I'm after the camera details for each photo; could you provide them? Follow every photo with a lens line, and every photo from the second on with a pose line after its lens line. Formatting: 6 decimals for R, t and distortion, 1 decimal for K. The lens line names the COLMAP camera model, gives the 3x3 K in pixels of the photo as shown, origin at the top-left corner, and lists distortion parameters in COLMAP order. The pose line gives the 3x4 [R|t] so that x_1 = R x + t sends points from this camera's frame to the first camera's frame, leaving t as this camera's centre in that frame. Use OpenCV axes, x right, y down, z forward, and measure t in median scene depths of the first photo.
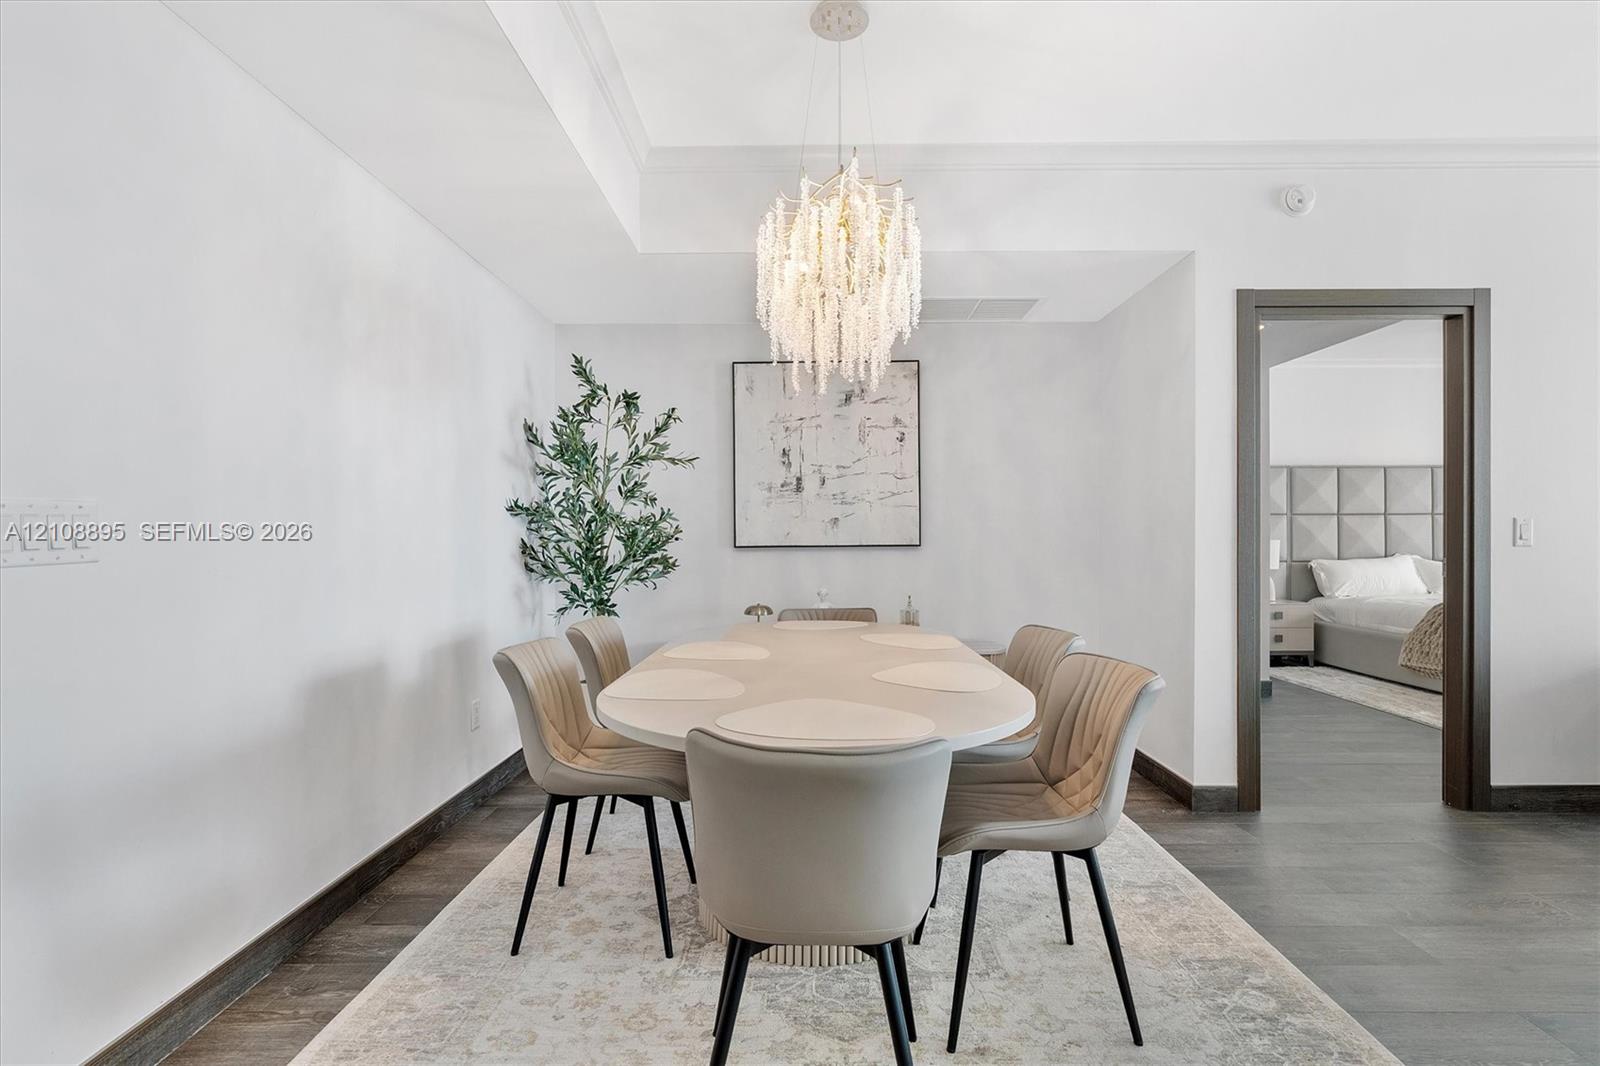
lens RADIAL K [[743.1, 0, 805.2], [0, 743.1, 529.1], [0, 0, 1]] dist [-0.010313, 0.000363]
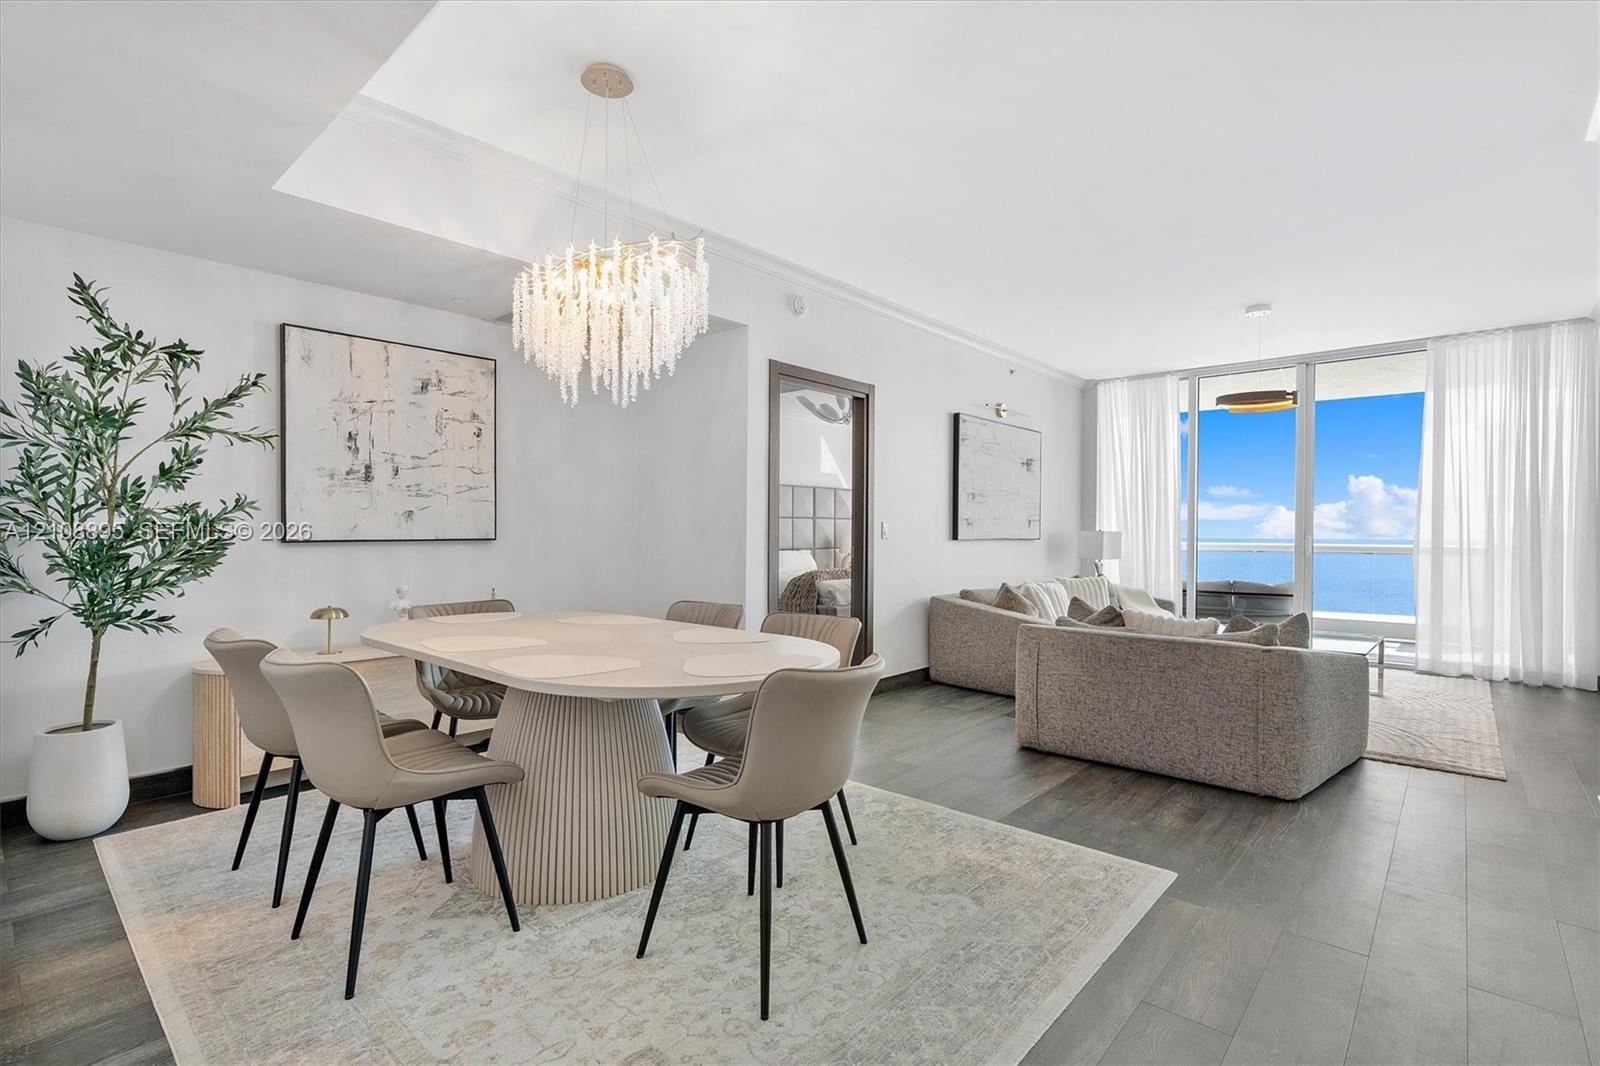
lens RADIAL K [[743.1, 0, 788.8], [0, 743.1, 528.7], [0, 0, 1]] dist [-0.010313, 0.000363]
pose [[0.668937, 0.007375, 0.743282, -0.338443], [-0.014174, 0.999896, 0.002835, -0.001459], [-0.743184, -0.012432, 0.668972, 0.006328]]
